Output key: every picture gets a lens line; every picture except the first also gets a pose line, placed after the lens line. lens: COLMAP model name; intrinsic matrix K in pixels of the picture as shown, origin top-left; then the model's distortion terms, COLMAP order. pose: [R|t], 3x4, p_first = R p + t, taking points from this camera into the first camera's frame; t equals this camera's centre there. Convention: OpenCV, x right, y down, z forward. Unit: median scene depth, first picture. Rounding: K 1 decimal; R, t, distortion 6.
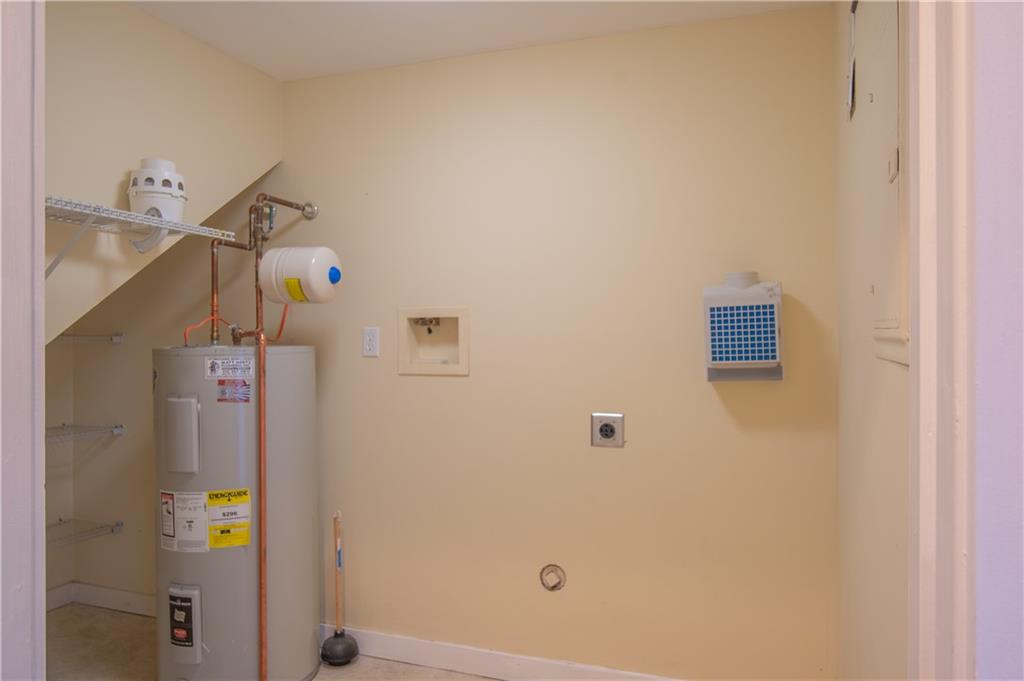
lens RADIAL K [[691.2, 0, 509.5], [0, 691.2, 334.5], [0, 0, 1]] dist [-0.005119, -0.005764]
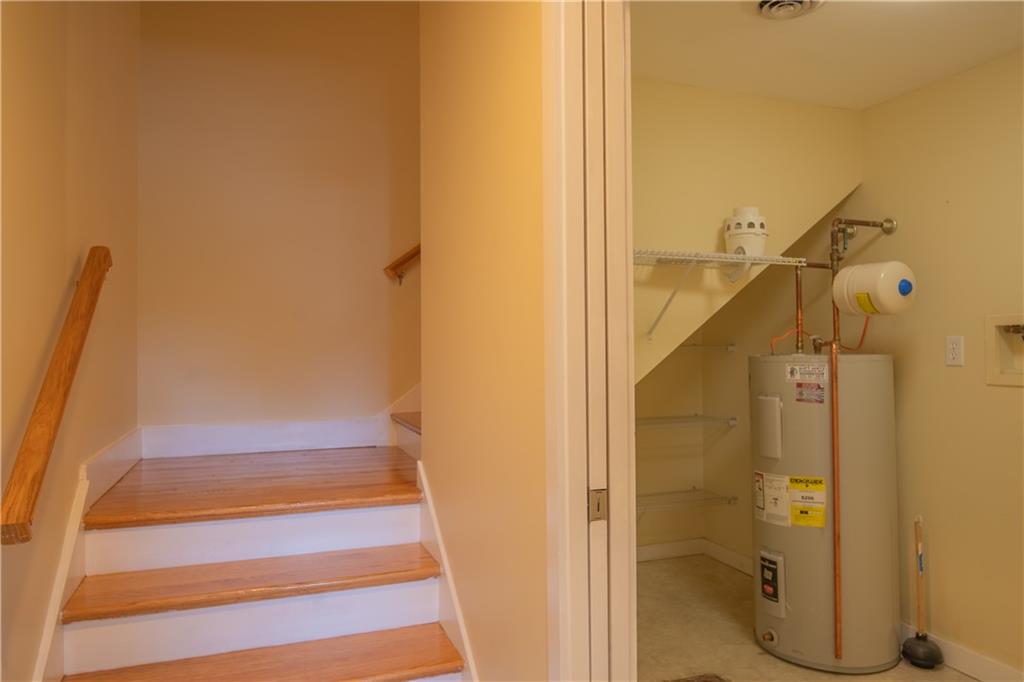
lens RADIAL K [[691.2, 0, 509.5], [0, 691.2, 335.0], [0, 0, 1]] dist [-0.005119, -0.005764]
pose [[0.641772, -0.016136, -0.766726, 0.168477], [0.008203, 0.999866, -0.014177, -0.003676], [0.766852, 0.002809, 0.641818, -0.136547]]
